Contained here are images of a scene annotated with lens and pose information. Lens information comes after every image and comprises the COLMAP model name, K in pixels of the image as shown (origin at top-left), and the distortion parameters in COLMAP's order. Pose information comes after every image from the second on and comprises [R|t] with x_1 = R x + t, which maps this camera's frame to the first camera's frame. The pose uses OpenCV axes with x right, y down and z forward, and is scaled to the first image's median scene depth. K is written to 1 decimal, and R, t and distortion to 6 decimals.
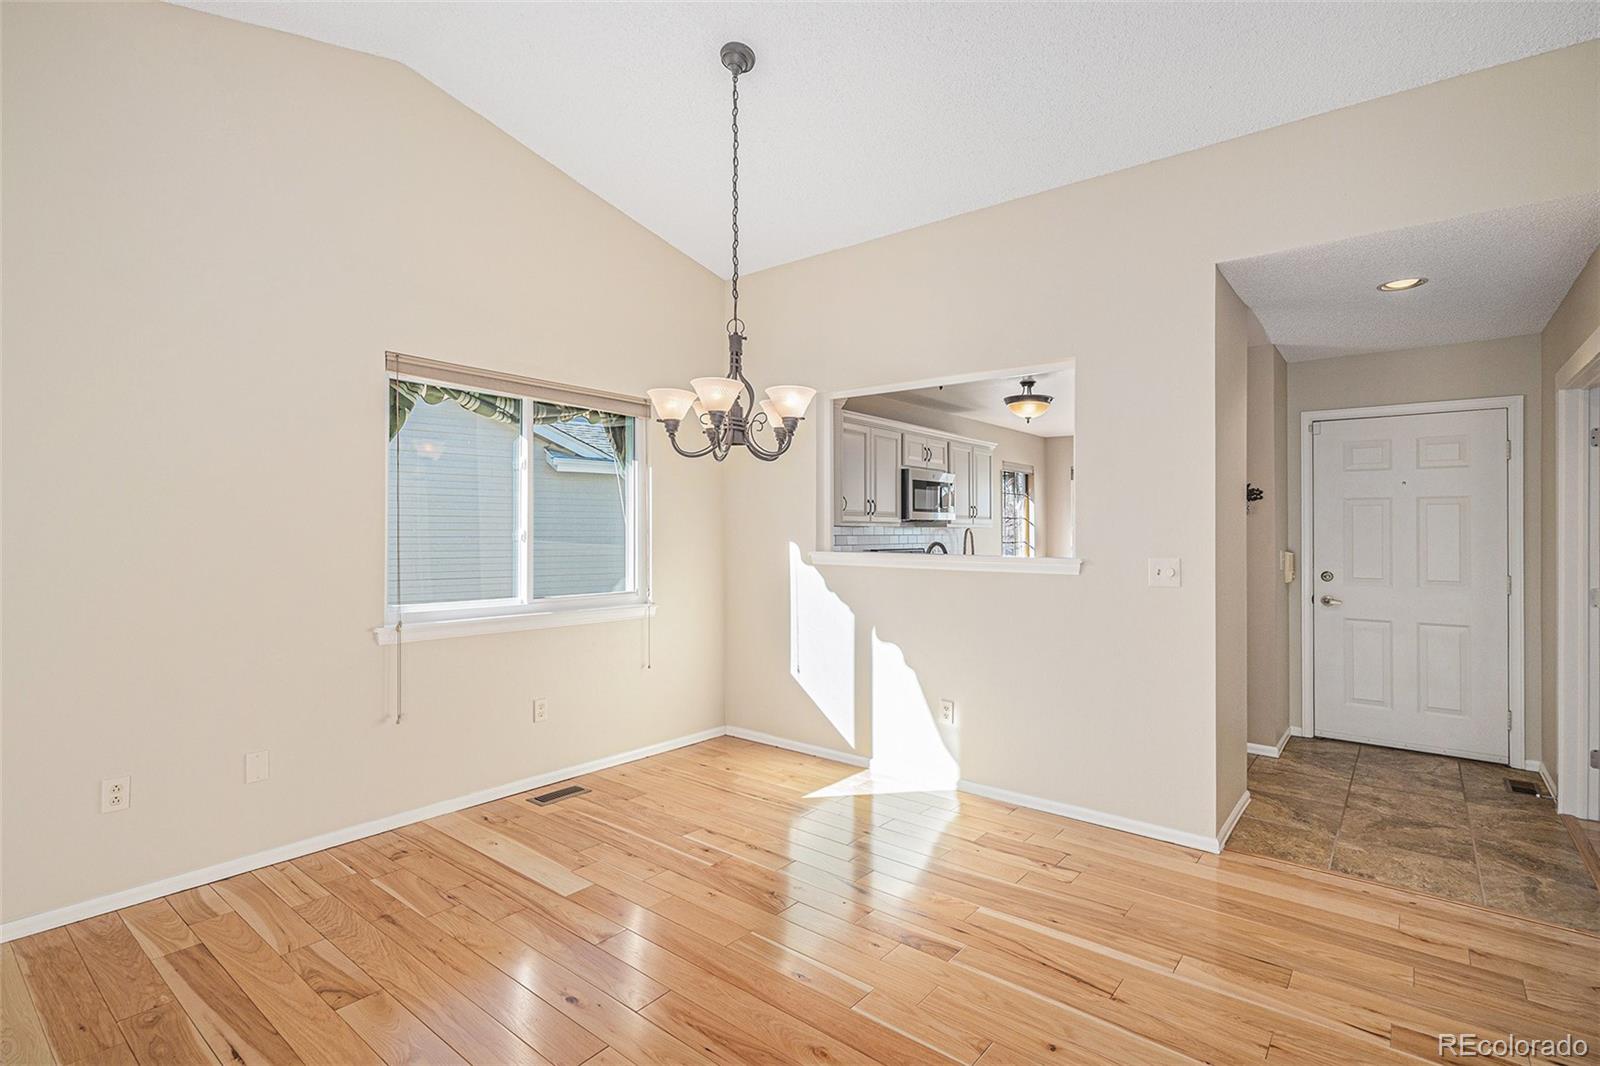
lens RADIAL K [[761.7, 0, 802.4], [0, 761.7, 528.0], [0, 0, 1]] dist [0.001589, 0.000848]
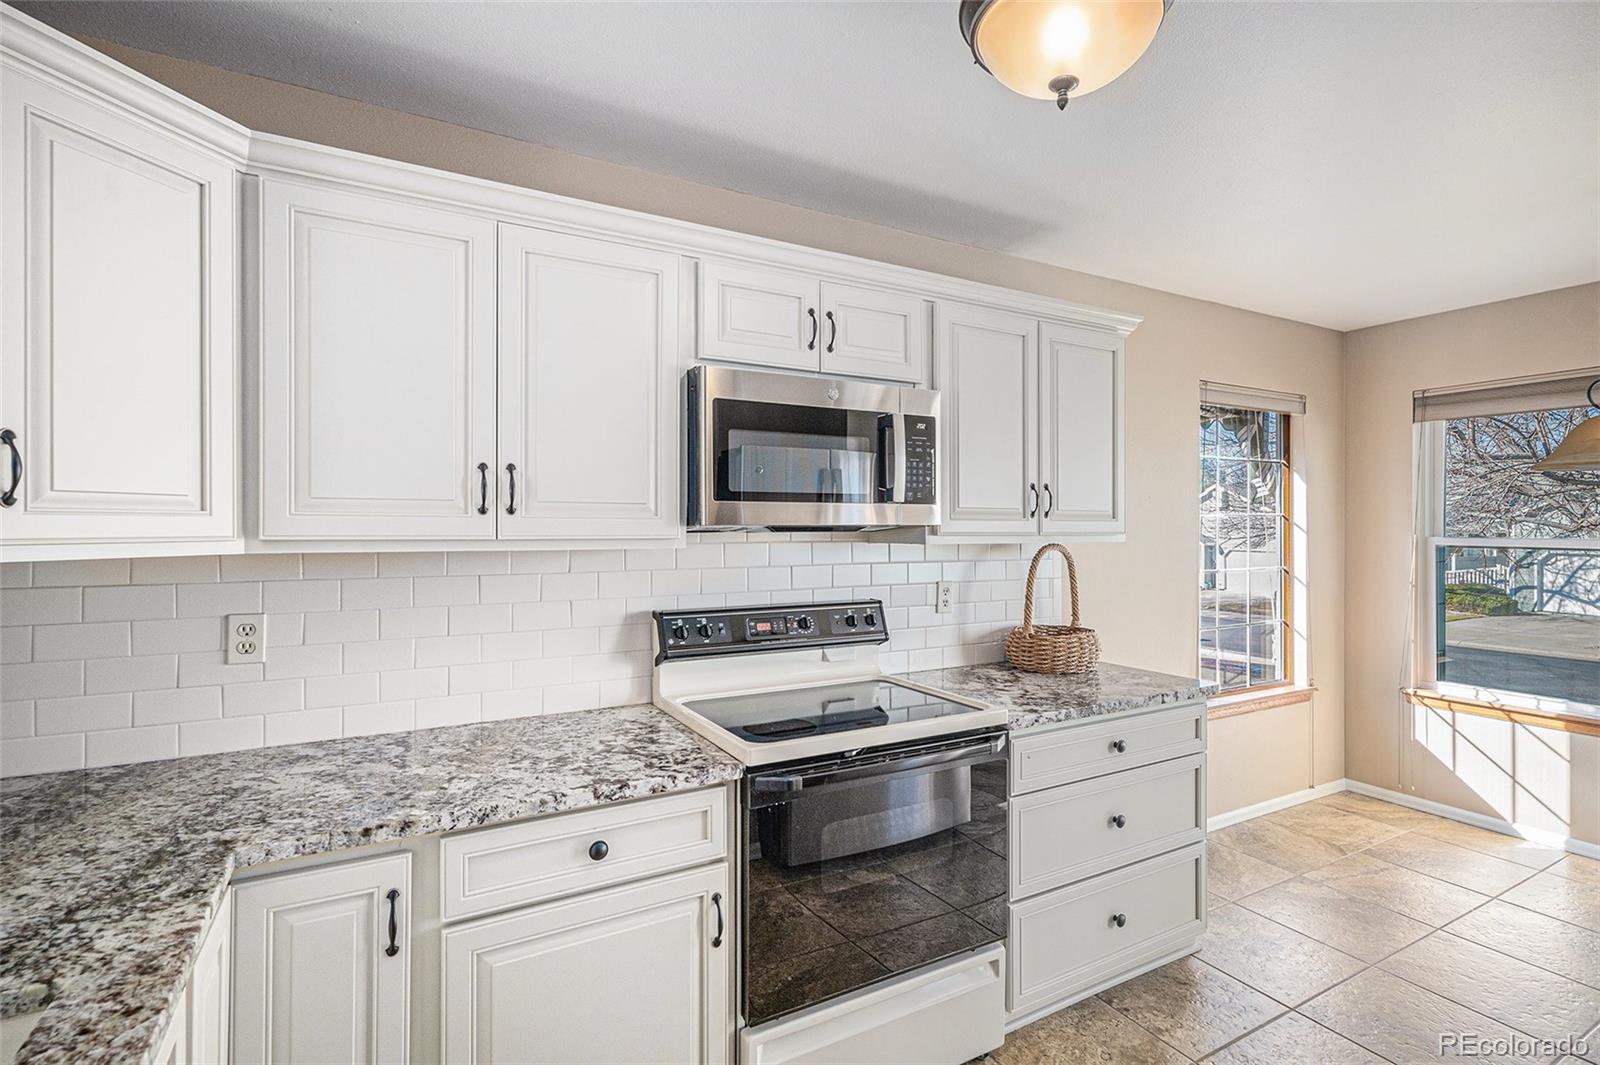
lens RADIAL K [[761.7, 0, 802.4], [0, 761.7, 527.5], [0, 0, 1]] dist [0.001589, 0.000848]
pose [[0.927139, -0.006874, -0.374655, 0.389229], [0.005925, 0.999976, -0.003685, -0.011867], [0.374671, 0.001197, 0.927157, 0.953788]]
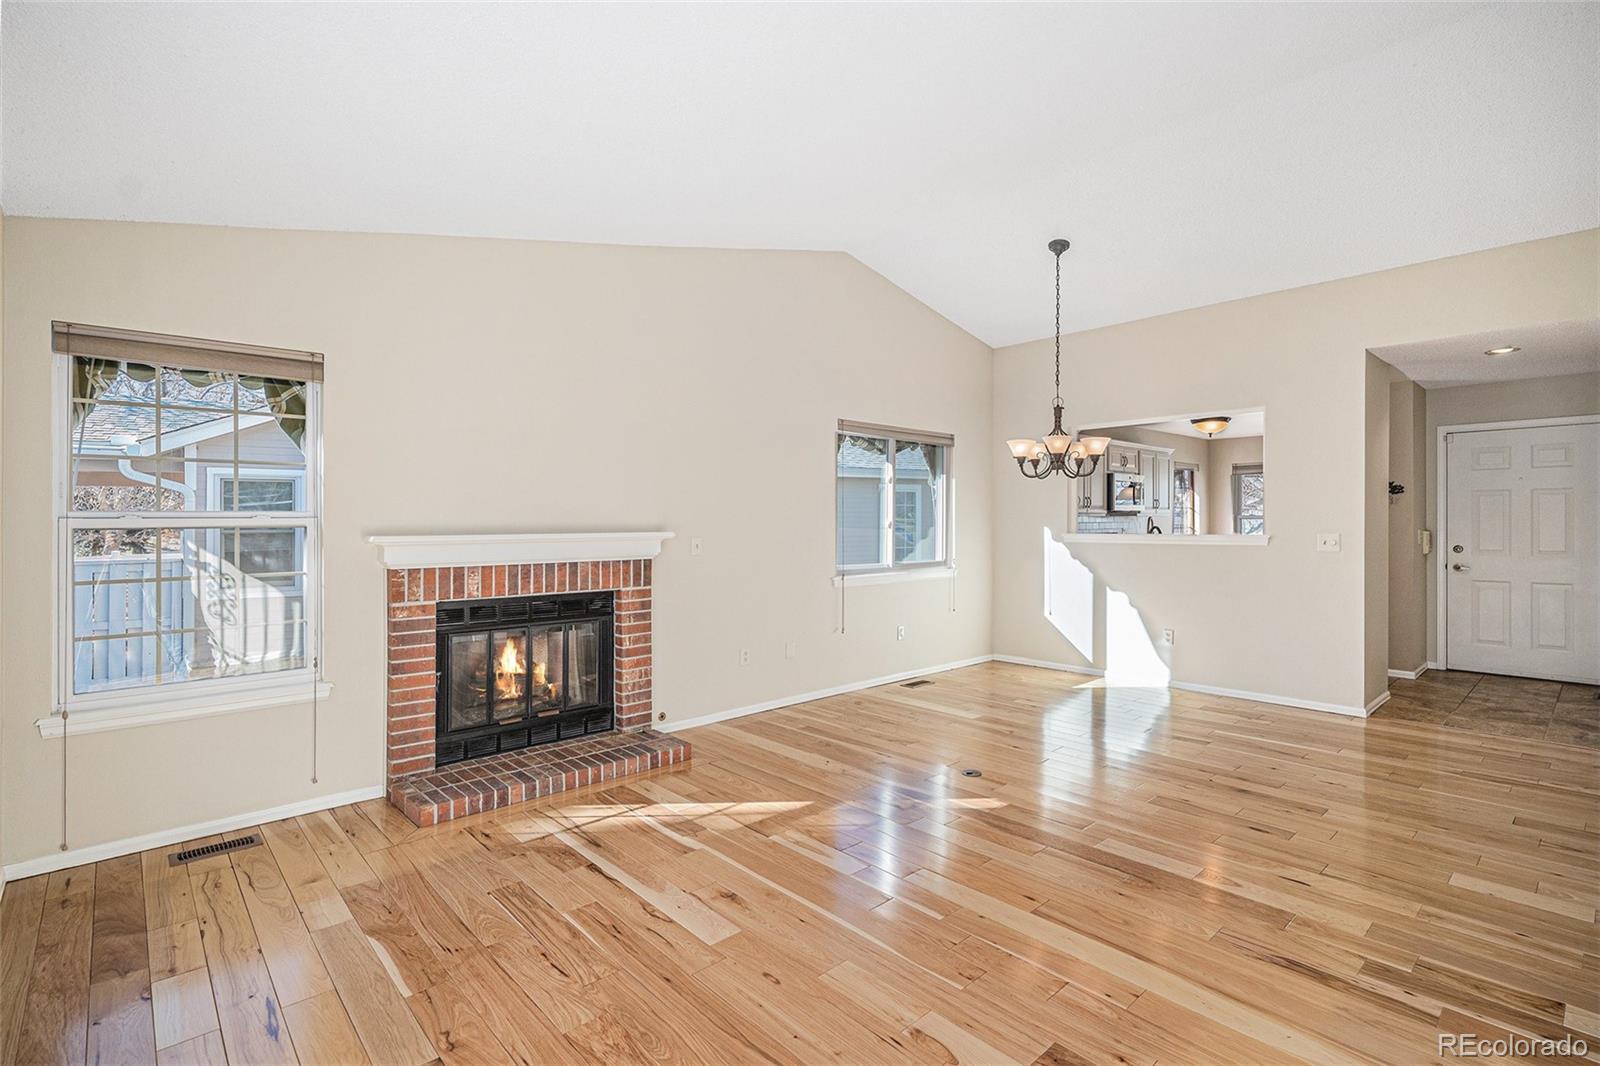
lens RADIAL K [[745.3, 0, 798.0], [0, 745.3, 535.4], [0, 0, 1]] dist [0.004219, -0.000271]
pose [[0.987753, -0.008318, -0.155803, -0.269964], [0.011634, 0.999724, 0.020388, -0.000960], [0.155590, -0.021951, 0.987578, -0.510724]]
